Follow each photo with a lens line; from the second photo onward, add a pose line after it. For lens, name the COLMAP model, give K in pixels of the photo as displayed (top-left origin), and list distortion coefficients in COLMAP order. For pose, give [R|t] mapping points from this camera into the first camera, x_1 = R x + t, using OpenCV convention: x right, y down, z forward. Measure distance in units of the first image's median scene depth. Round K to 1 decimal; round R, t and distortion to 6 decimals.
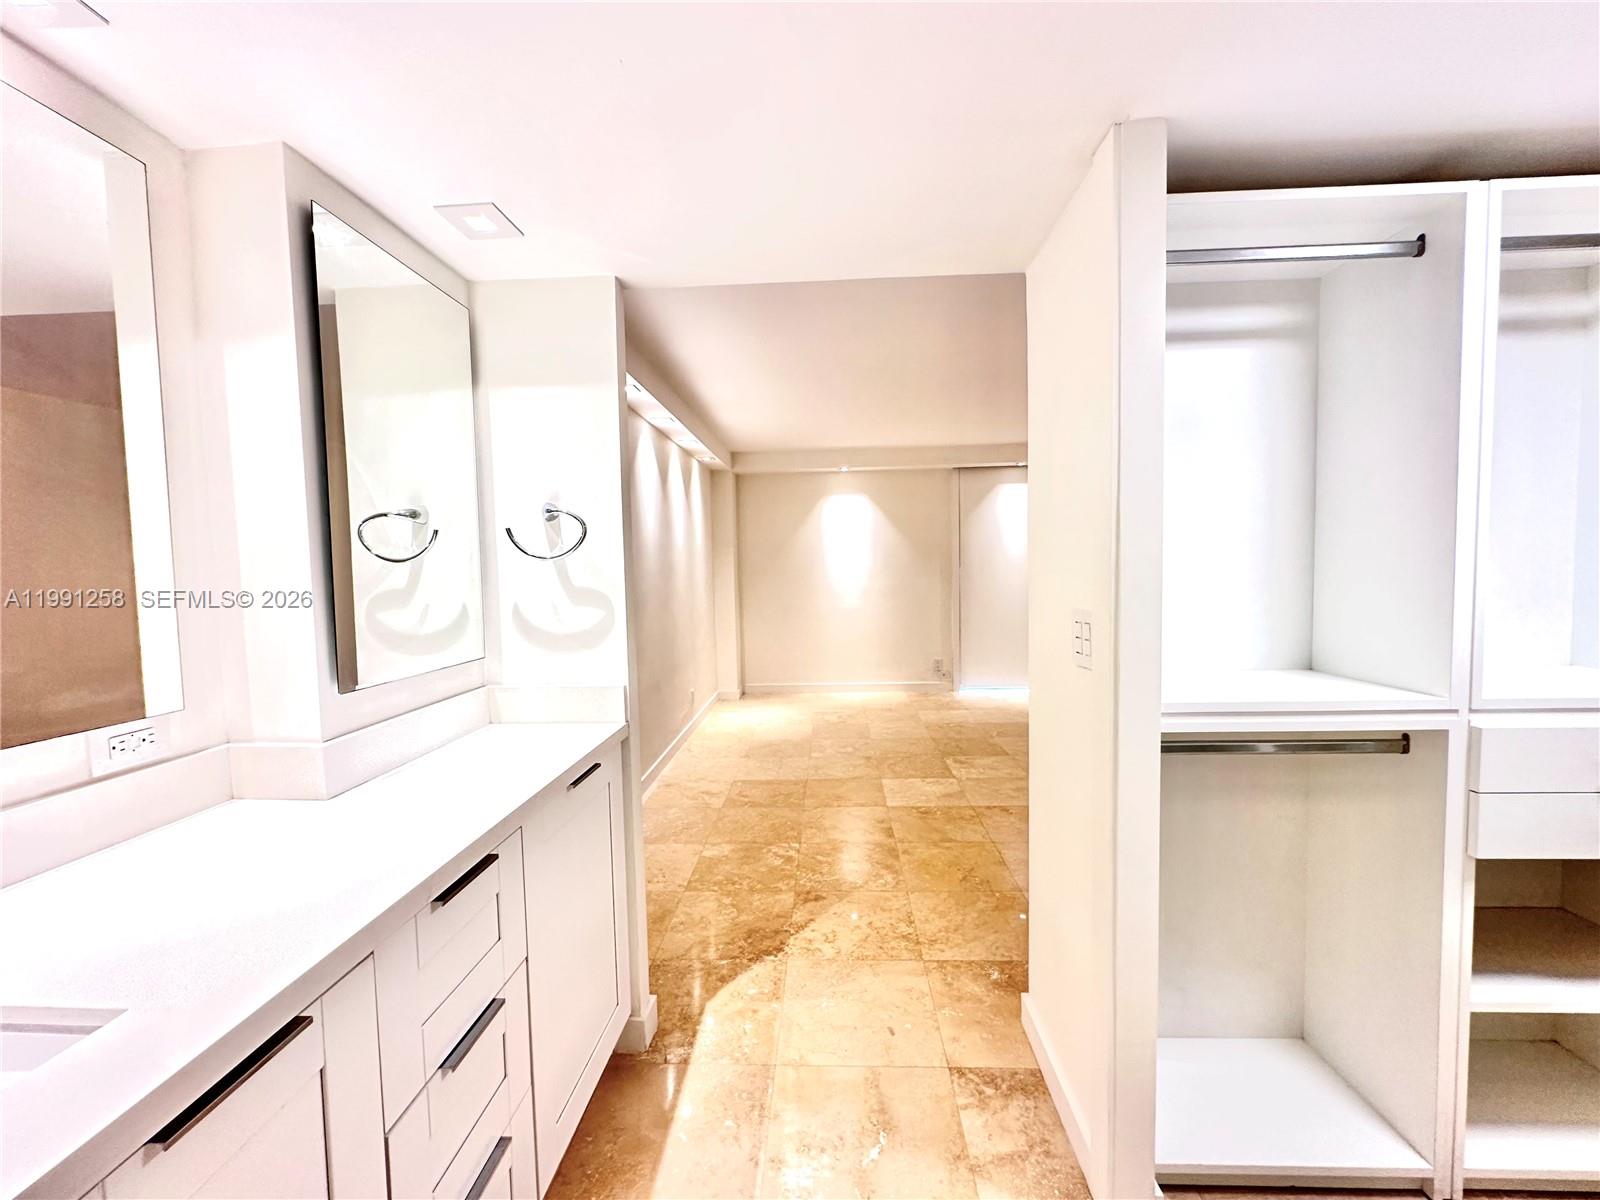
lens RADIAL K [[627.3, 0, 800.0], [0, 627.3, 600.0], [0, 0, 1]] dist [-0.019029, -0.000008]
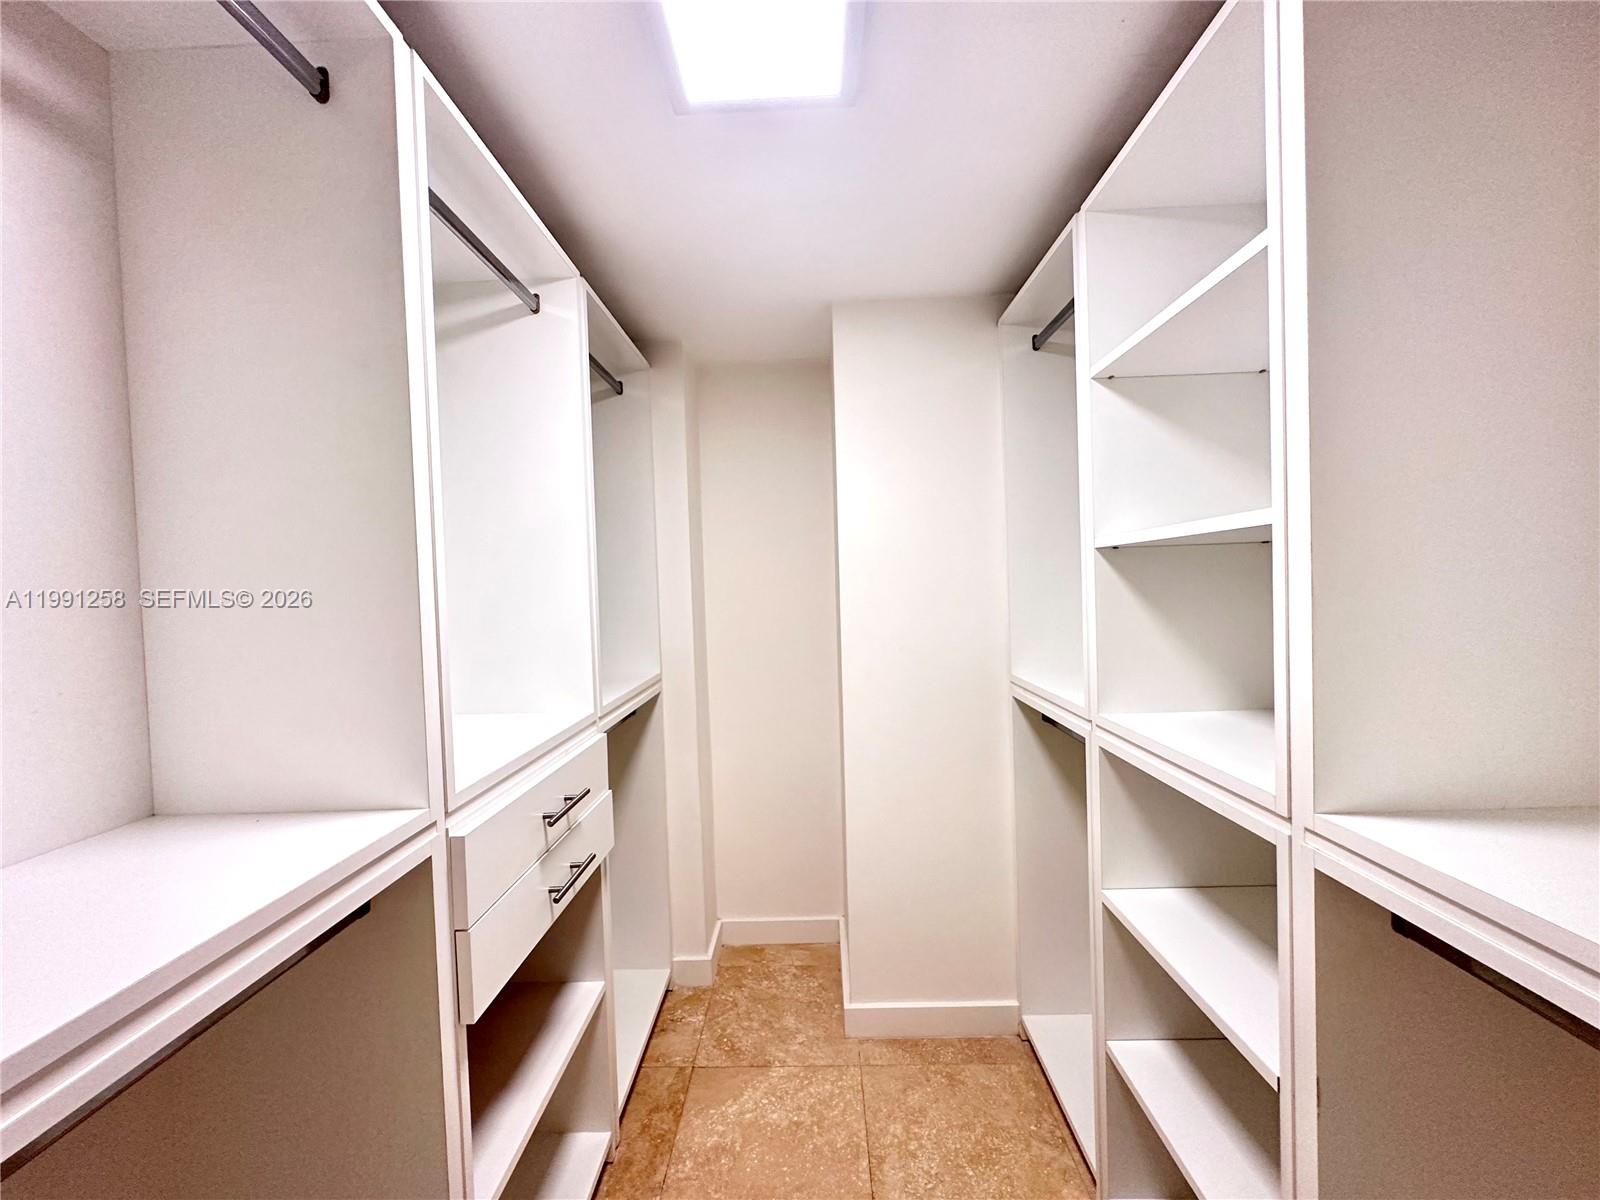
lens RADIAL K [[627.3, 0, 800.0], [0, 627.3, 600.0], [0, 0, 1]] dist [-0.019029, -0.000008]
pose [[-0.030772, 0.001463, 0.999525, 0.412465], [0.078532, 0.996911, 0.000959, -0.020311], [-0.996437, 0.078524, -0.030792, 0.622485]]
